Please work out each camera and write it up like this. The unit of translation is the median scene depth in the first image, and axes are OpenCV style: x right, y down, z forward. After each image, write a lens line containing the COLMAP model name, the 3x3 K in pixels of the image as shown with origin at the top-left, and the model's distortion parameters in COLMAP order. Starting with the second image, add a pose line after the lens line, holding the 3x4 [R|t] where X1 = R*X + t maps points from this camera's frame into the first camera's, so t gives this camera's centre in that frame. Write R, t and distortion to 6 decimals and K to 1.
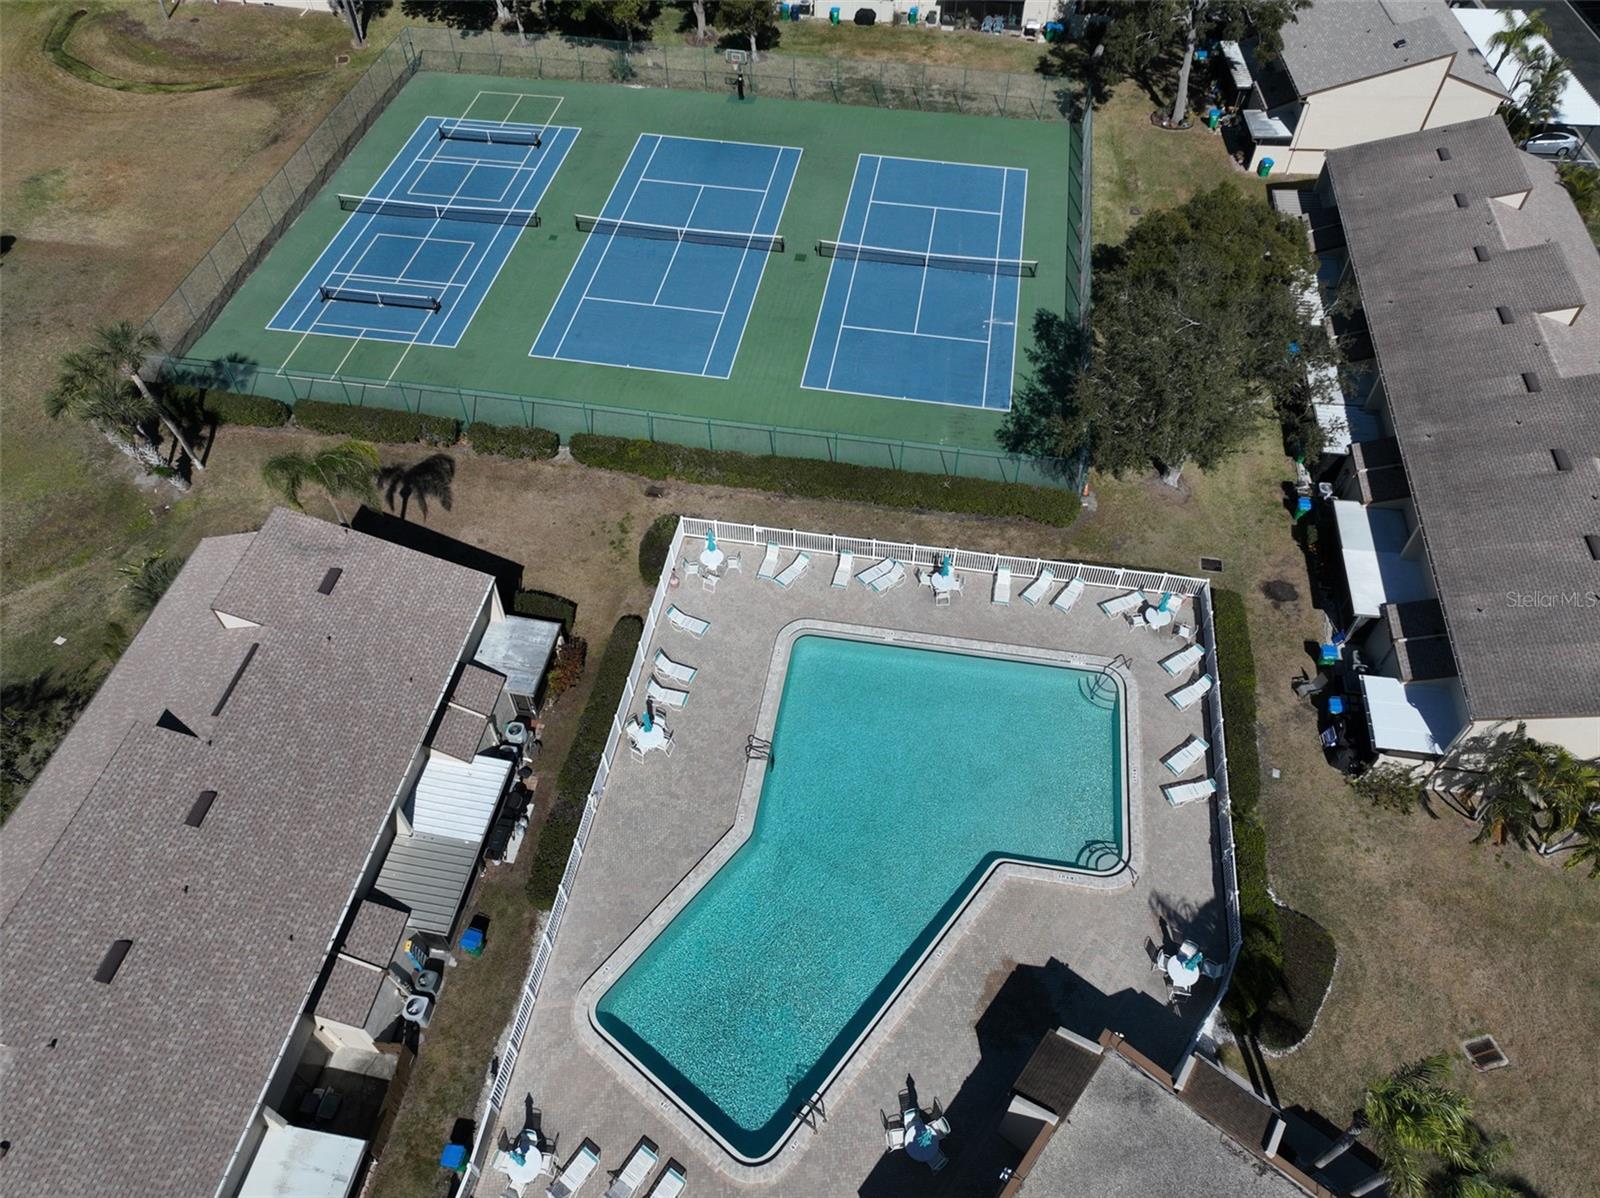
lens RADIAL K [[1104.3, 0, 798.0], [0, 1104.3, 605.2], [0, 0, 1]] dist [0.002031, 0.013136]
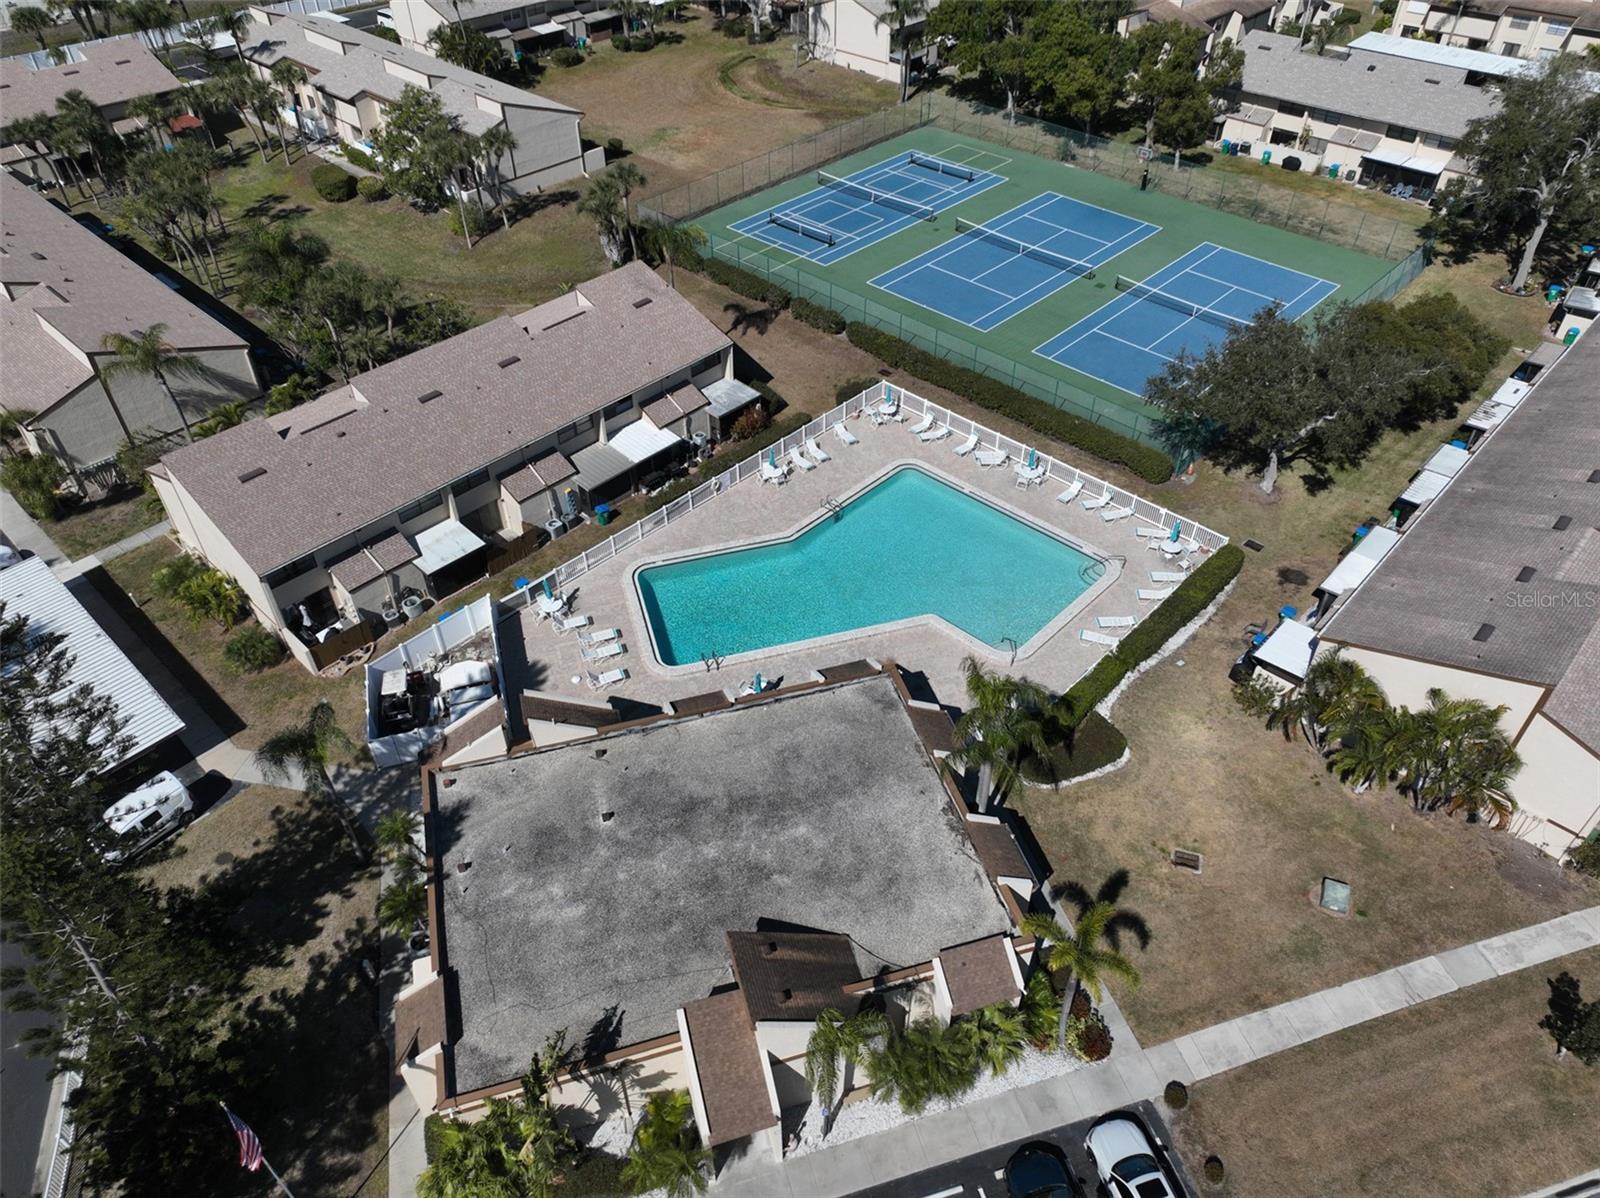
lens RADIAL K [[1104.3, 0, 802.7], [0, 1104.3, 596.2], [0, 0, 1]] dist [0.002031, 0.013136]
pose [[0.827932, 0.368037, -0.423176, 0.356799], [-0.432444, 0.899397, -0.063858, 0.212728], [0.357101, 0.235870, 0.903794, -0.159799]]
